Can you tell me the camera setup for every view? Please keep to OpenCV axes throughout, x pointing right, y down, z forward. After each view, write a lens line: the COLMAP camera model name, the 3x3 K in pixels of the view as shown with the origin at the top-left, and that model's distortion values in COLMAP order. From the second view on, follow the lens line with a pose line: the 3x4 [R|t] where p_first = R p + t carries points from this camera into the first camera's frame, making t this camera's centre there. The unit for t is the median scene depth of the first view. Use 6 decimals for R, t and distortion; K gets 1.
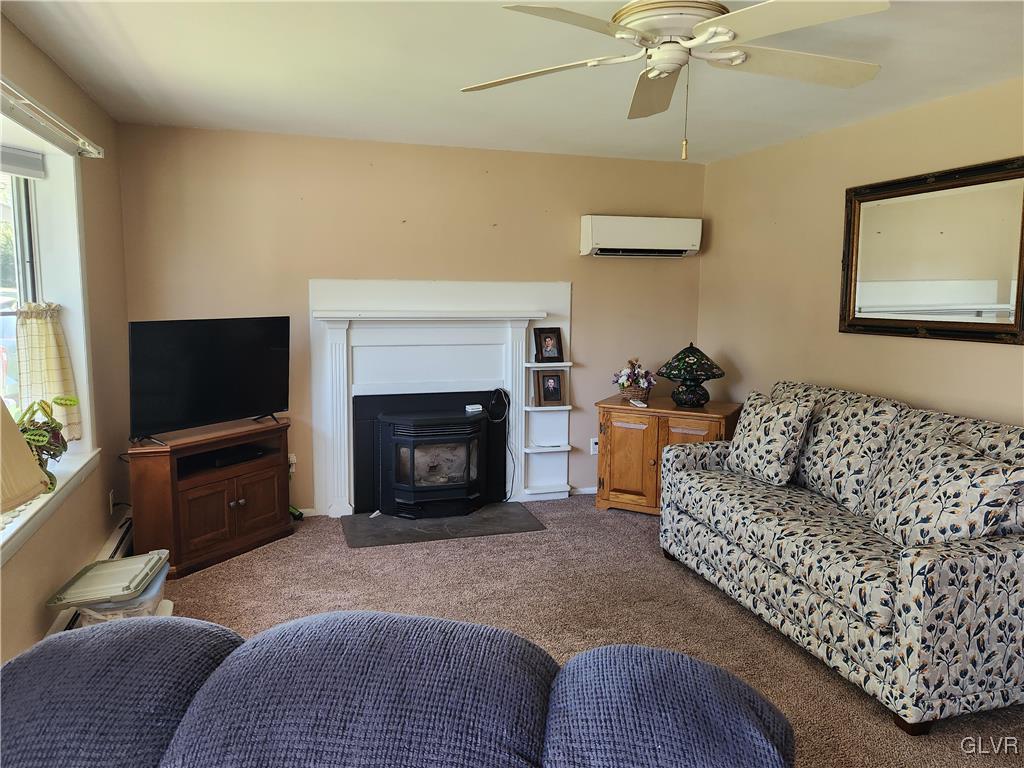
lens RADIAL K [[722.2, 0, 512.0], [0, 722.2, 384.0], [0, 0, 1]] dist [0.039592, -0.000457]
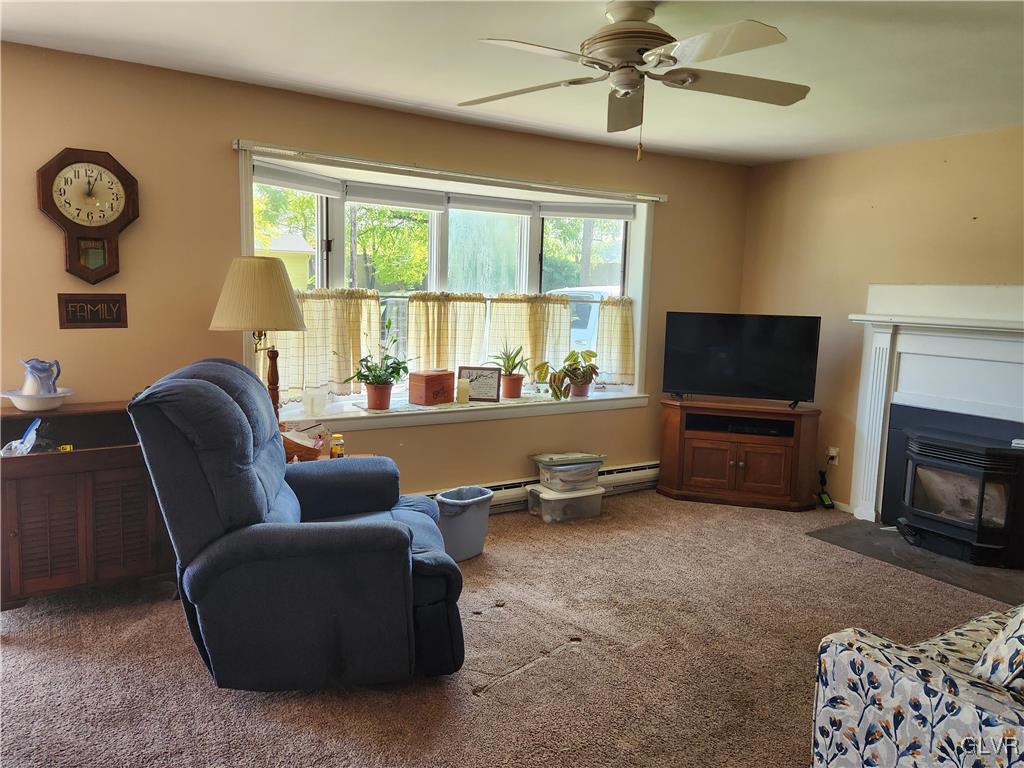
lens RADIAL K [[722.2, 0, 512.0], [0, 722.2, 384.0], [0, 0, 1]] dist [0.039592, -0.000457]
pose [[0.275009, 0.126679, -0.953060, 0.631877], [-0.156246, 0.983993, 0.085705, -0.014416], [0.948661, 0.125342, 0.290400, 0.245675]]
